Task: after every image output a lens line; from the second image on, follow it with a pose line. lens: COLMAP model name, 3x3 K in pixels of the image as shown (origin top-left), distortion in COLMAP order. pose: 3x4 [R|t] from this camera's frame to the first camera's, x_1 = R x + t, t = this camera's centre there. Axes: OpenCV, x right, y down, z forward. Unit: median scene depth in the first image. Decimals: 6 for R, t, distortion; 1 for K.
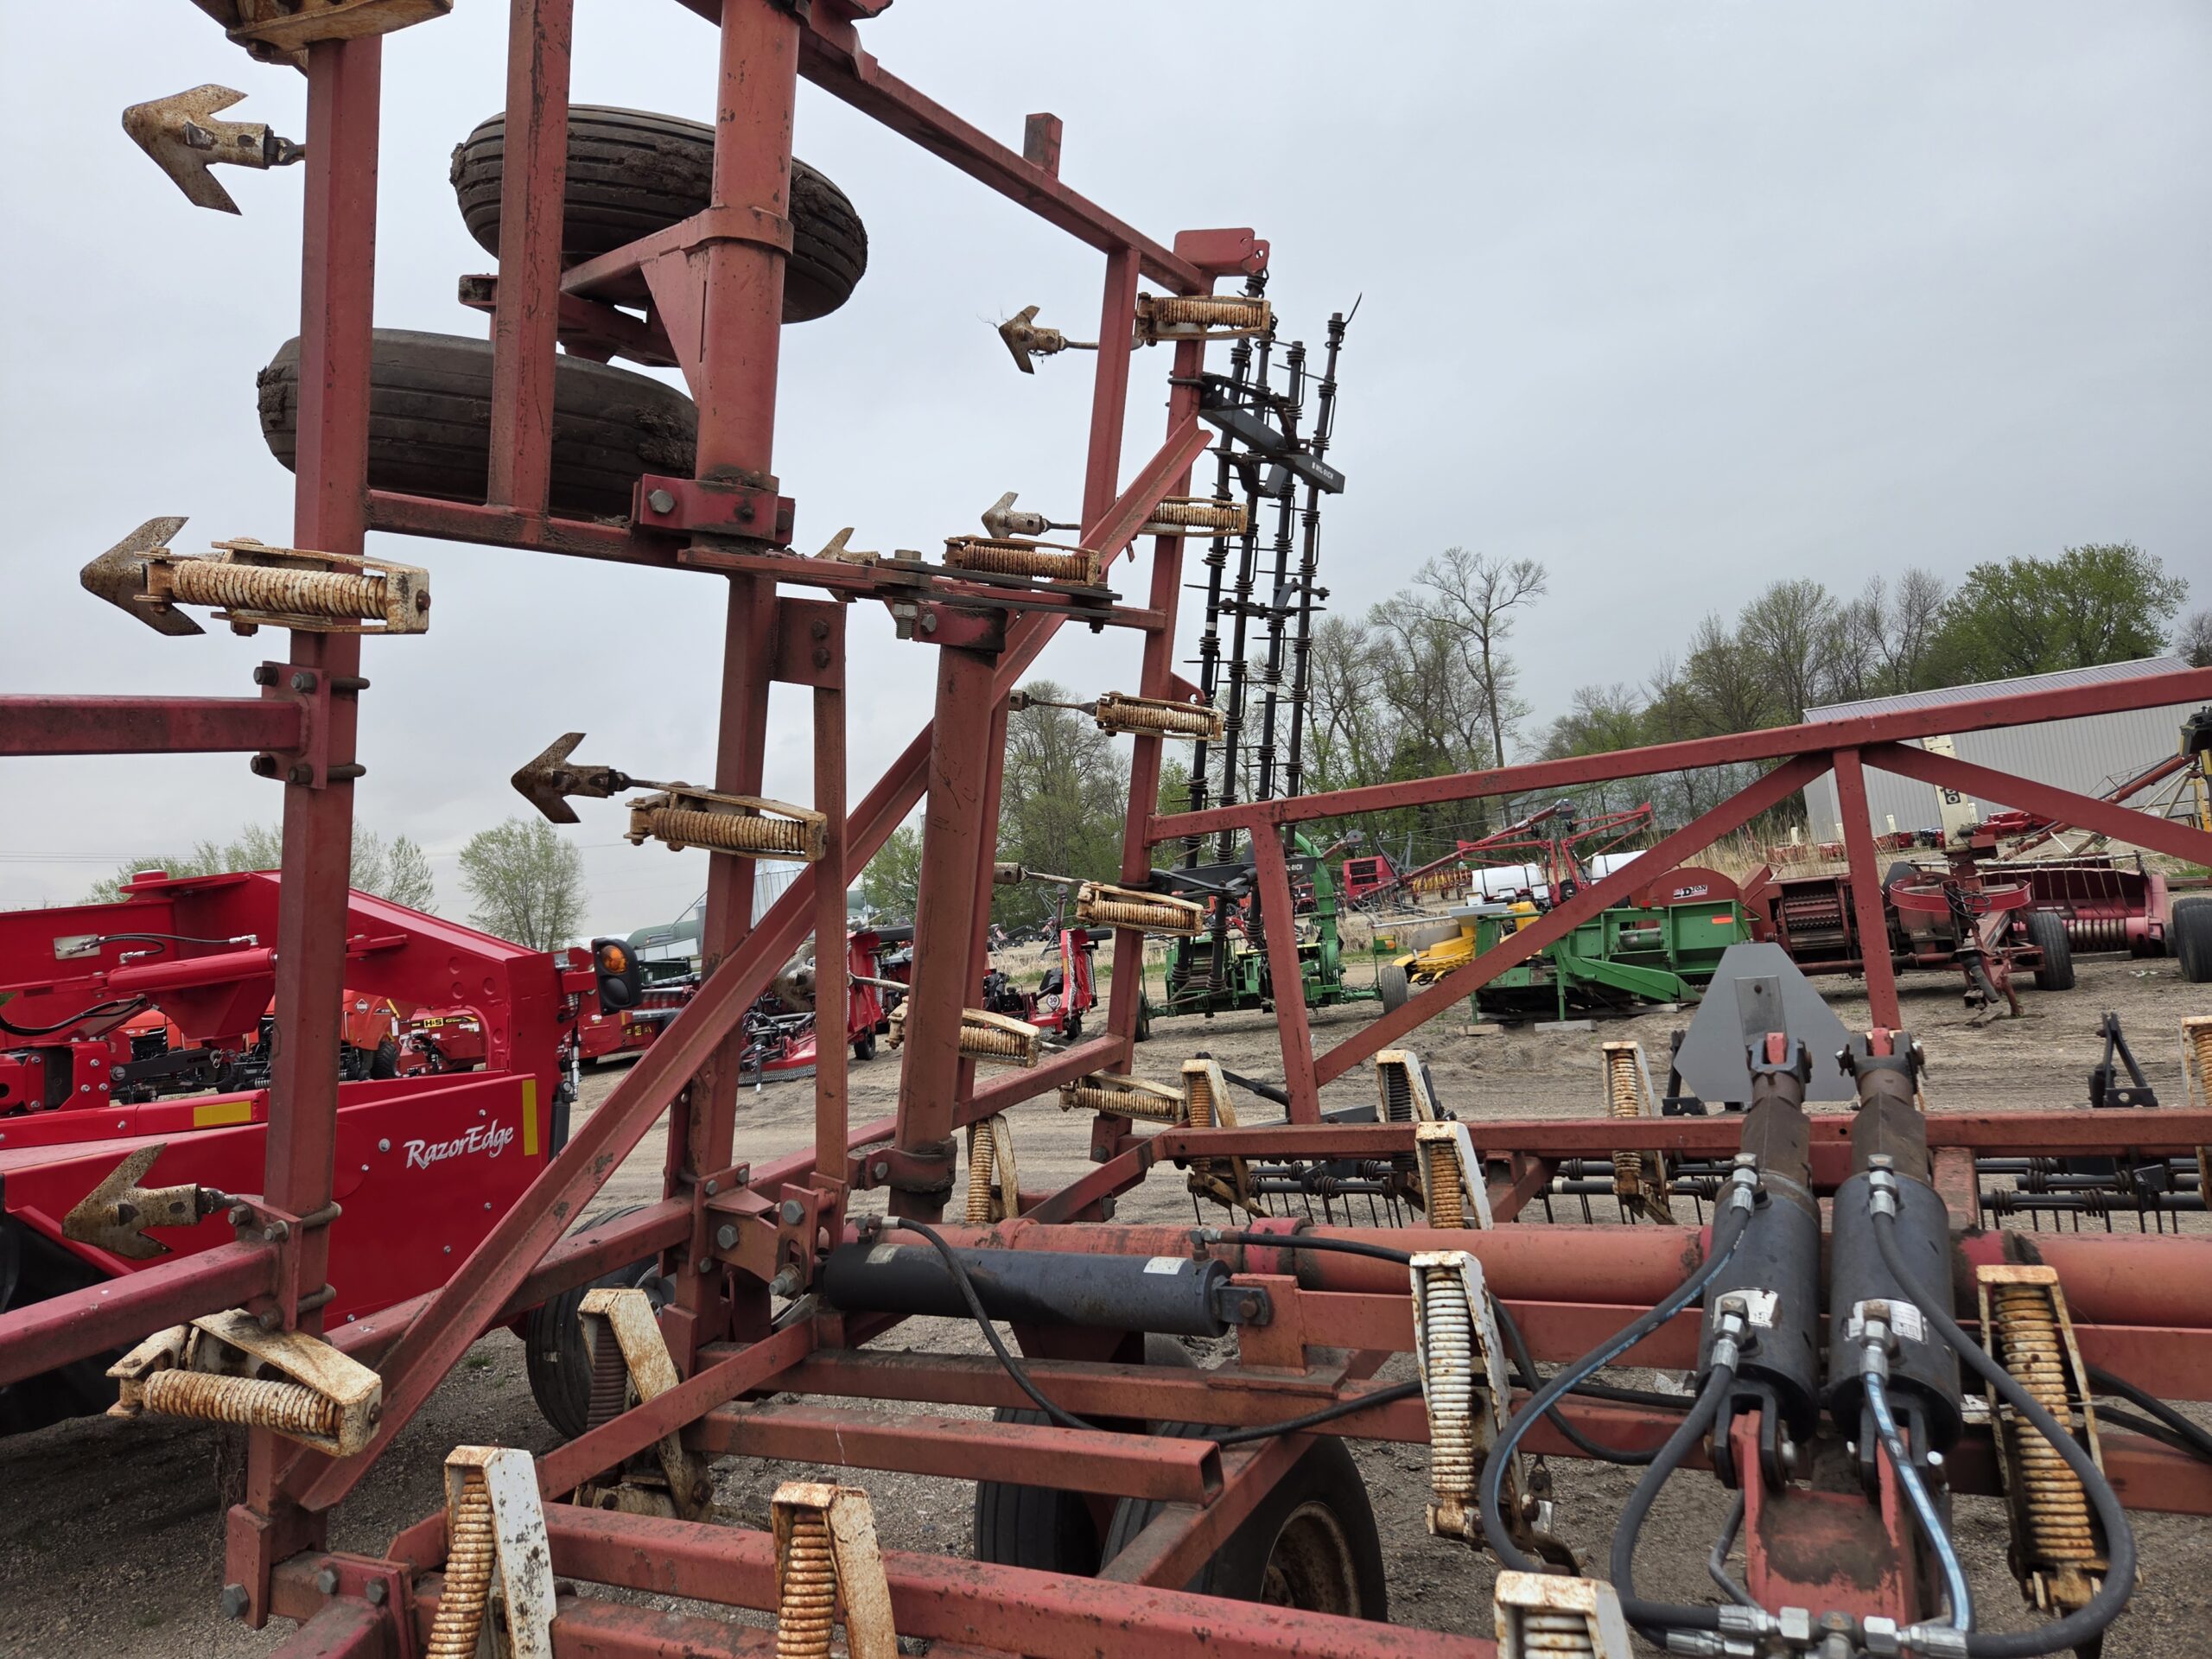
lens RADIAL K [[1479.1, 0, 1086.7], [0, 1479.1, 814.8], [0, 0, 1]] dist [0.066997, -0.047038]
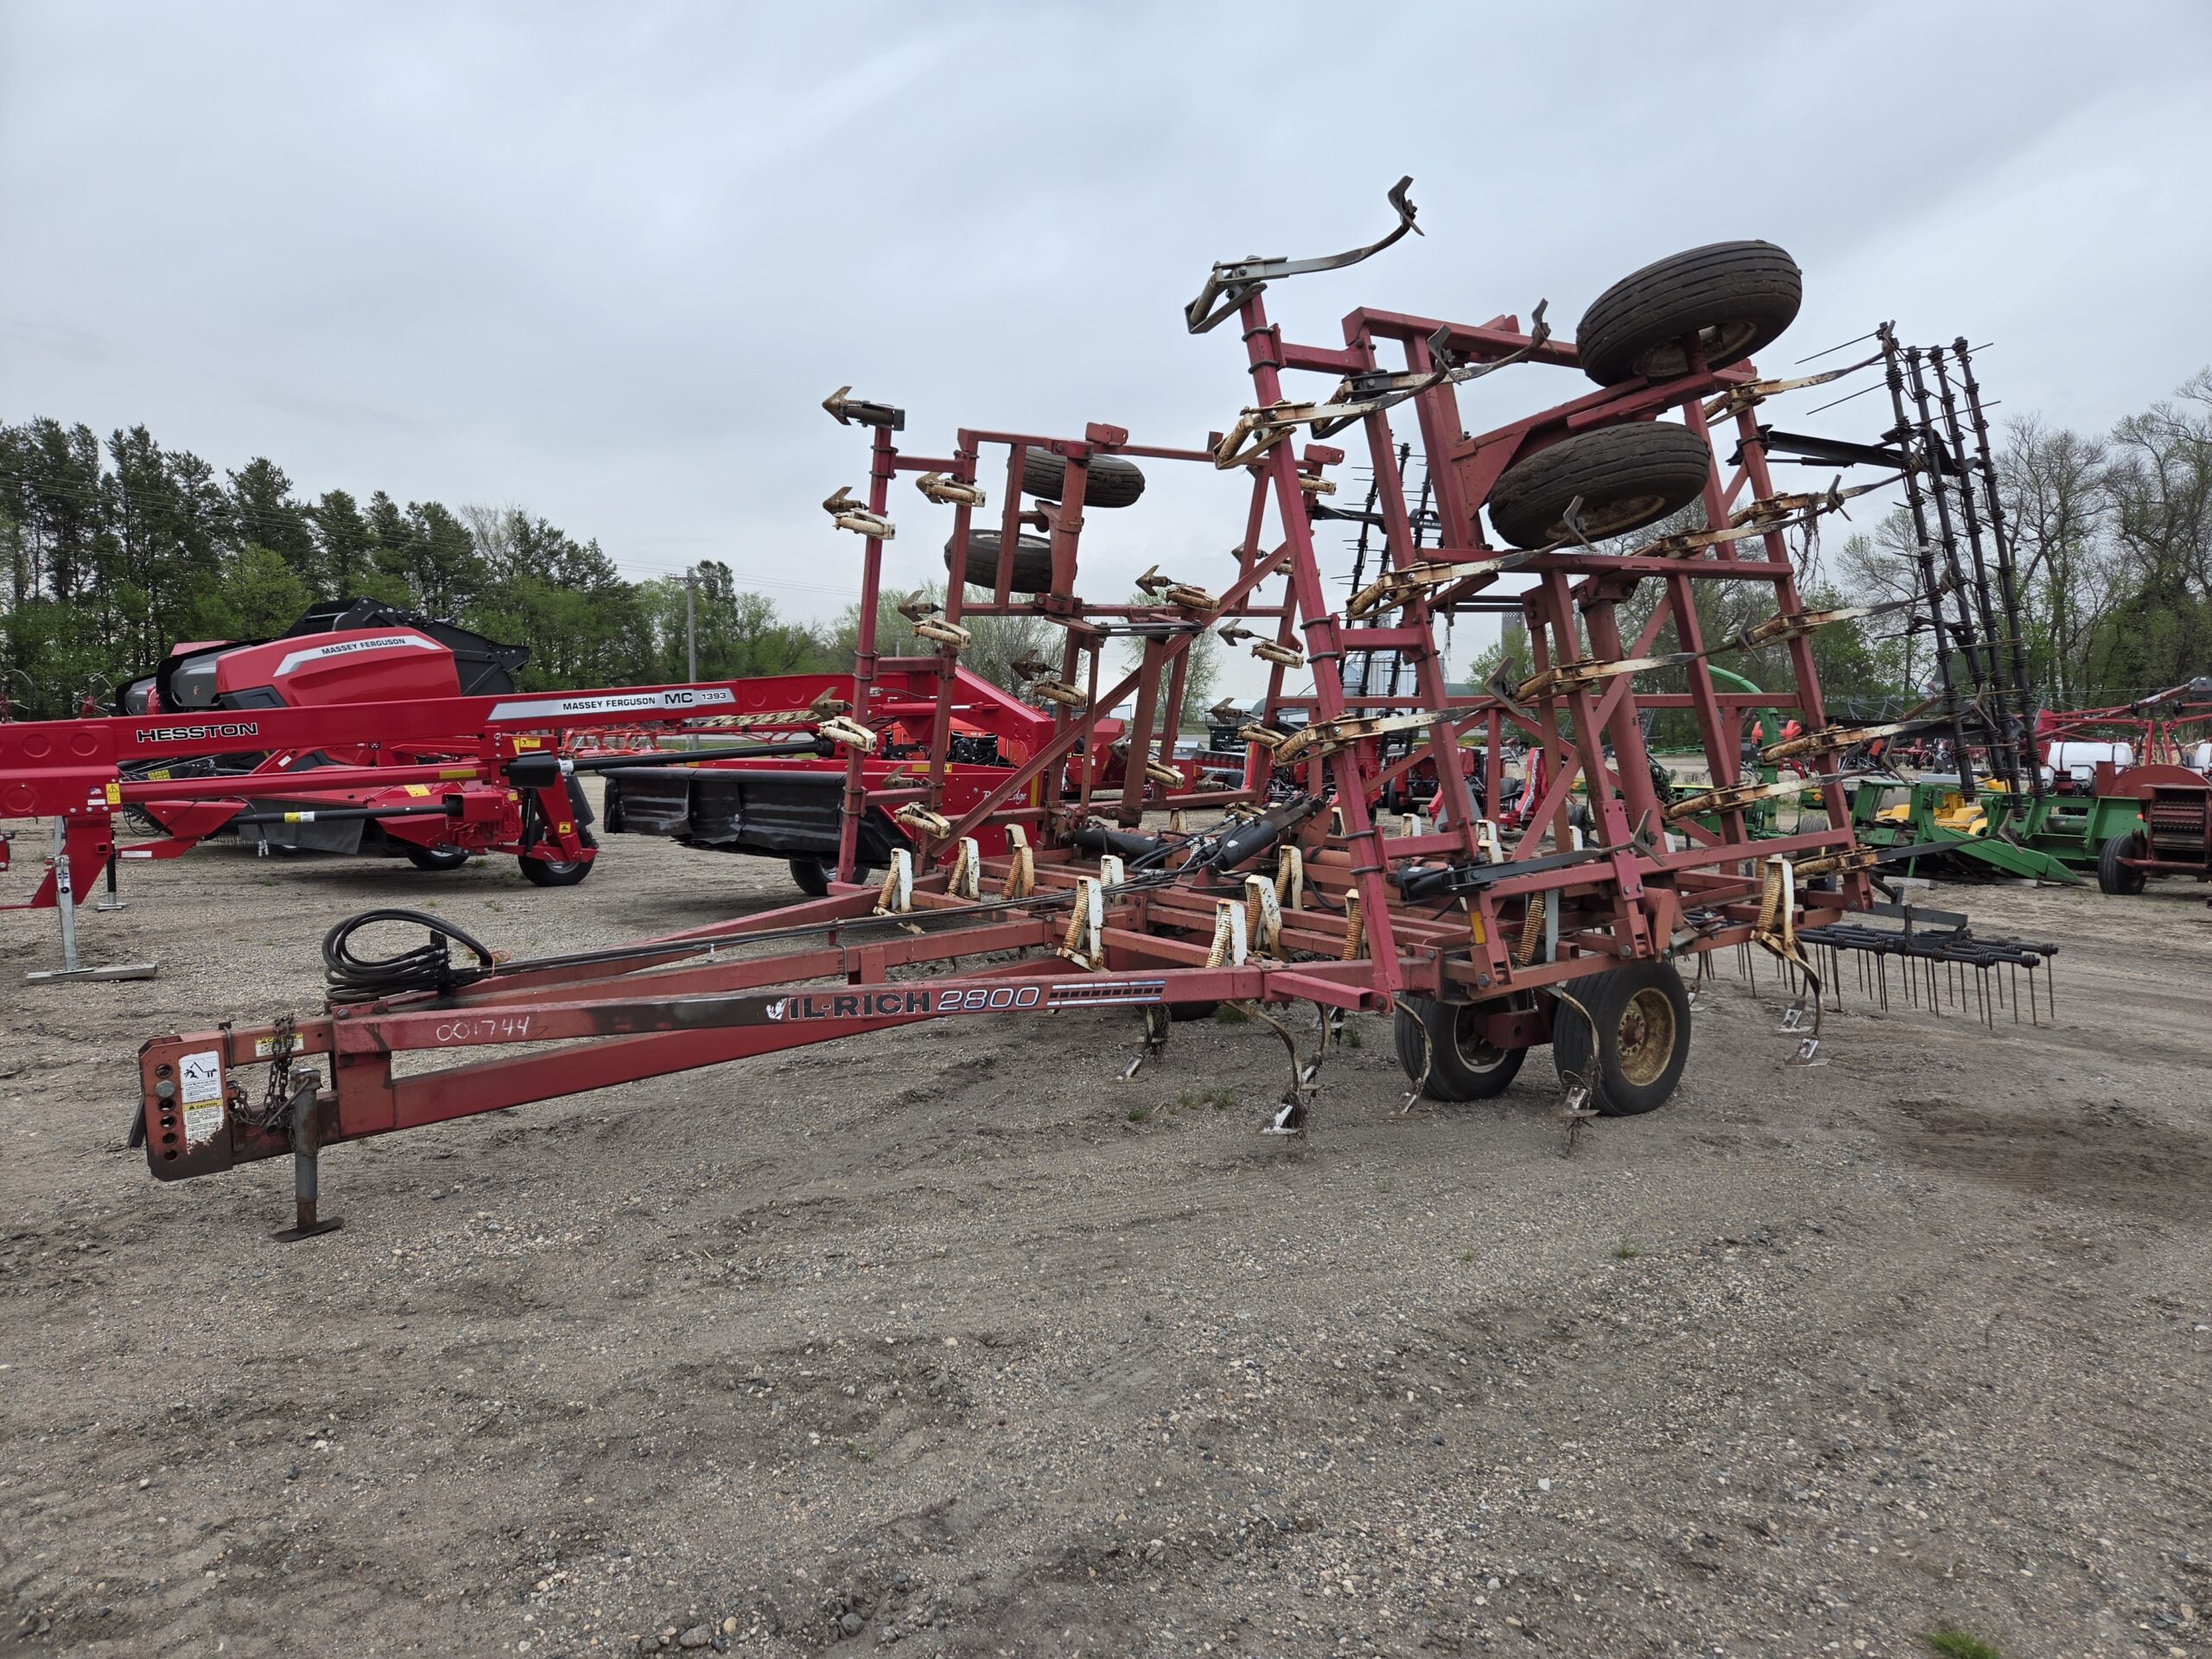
lens RADIAL K [[1471.9, 0, 1116.8], [0, 1471.9, 826.1], [0, 0, 1]] dist [0.083359, -0.071242]
pose [[0.915377, 0.151236, -0.373111, 0.182602], [-0.092745, 0.981049, 0.170119, -0.043898], [0.391769, -0.121119, 0.912057, -0.313903]]
